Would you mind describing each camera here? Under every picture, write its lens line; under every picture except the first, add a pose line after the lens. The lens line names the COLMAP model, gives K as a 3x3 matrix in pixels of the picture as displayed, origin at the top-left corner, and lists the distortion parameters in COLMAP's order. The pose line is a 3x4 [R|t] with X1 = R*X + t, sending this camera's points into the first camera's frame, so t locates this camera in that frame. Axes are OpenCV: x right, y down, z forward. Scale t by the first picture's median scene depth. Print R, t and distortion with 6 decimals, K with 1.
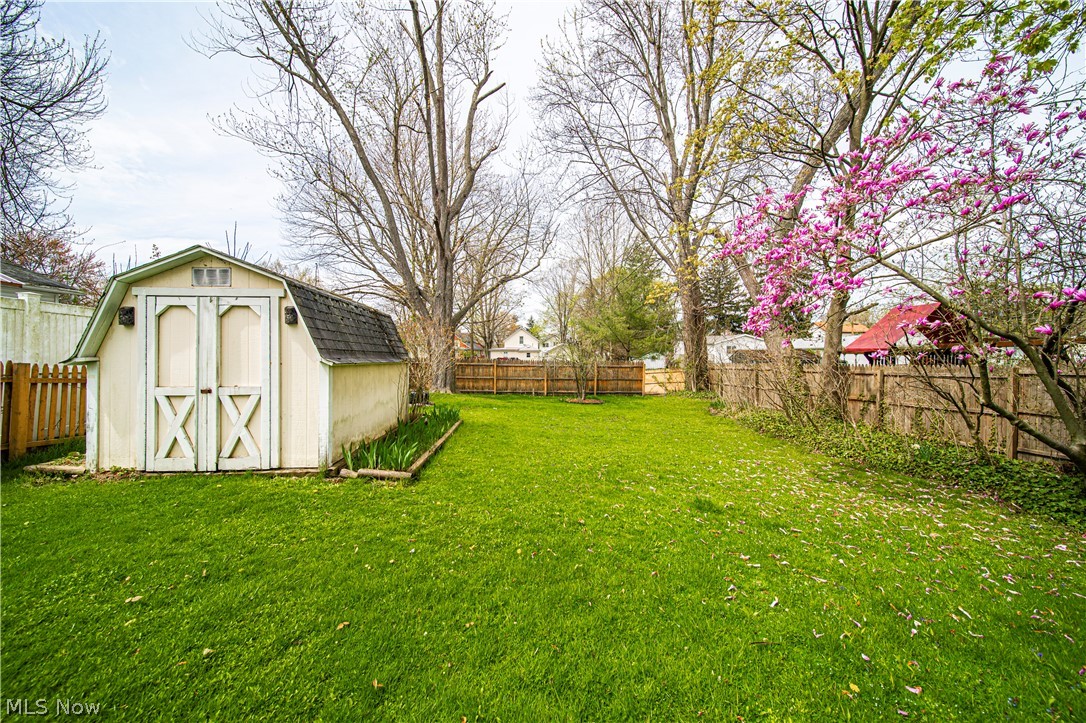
lens RADIAL K [[380.0, 0, 548.3], [0, 380.0, 359.0], [0, 0, 1]] dist [-0.000023, -0.001184]
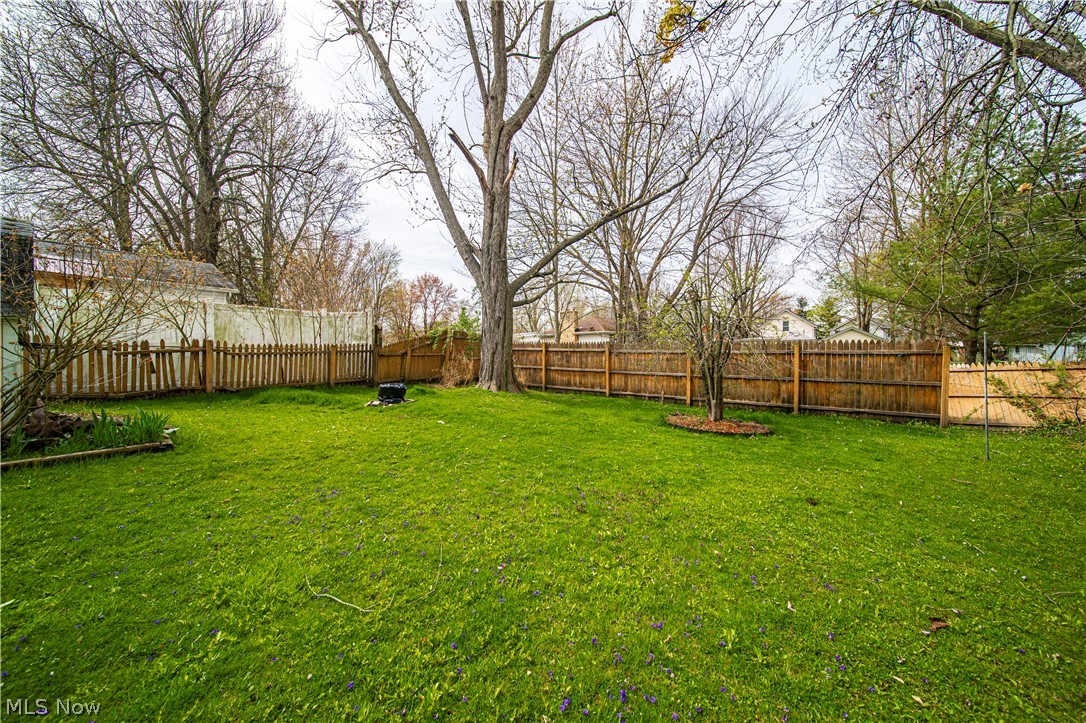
lens RADIAL K [[380.0, 0, 543.2], [0, 380.0, 360.8], [0, 0, 1]] dist [-0.000023, -0.001184]
pose [[0.751969, 0.007703, -0.659153, 0.203406], [0.000879, 0.999919, 0.012688, 0.023836], [0.659198, -0.010120, 0.751901, 0.441458]]
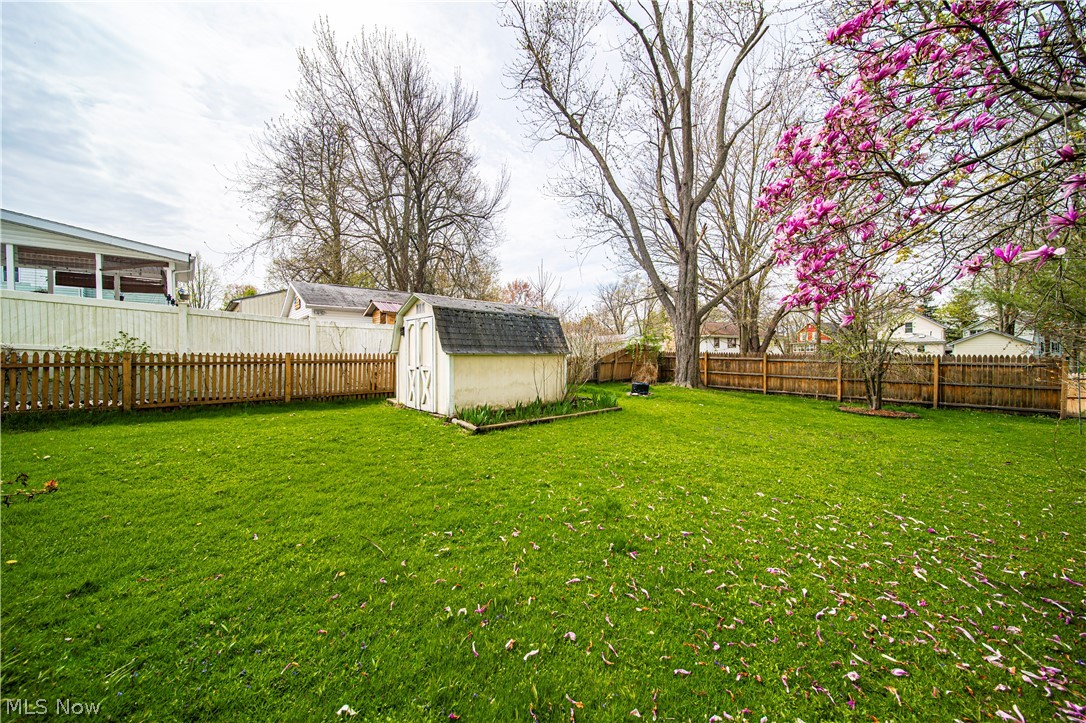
lens RADIAL K [[380.0, 0, 539.7], [0, 380.0, 360.5], [0, 0, 1]] dist [-0.000023, -0.001184]
pose [[0.611152, 0.010345, -0.791446, 0.227750], [0.000842, 0.999906, 0.013720, 0.004784], [0.791513, -0.009051, 0.611085, 0.072632]]
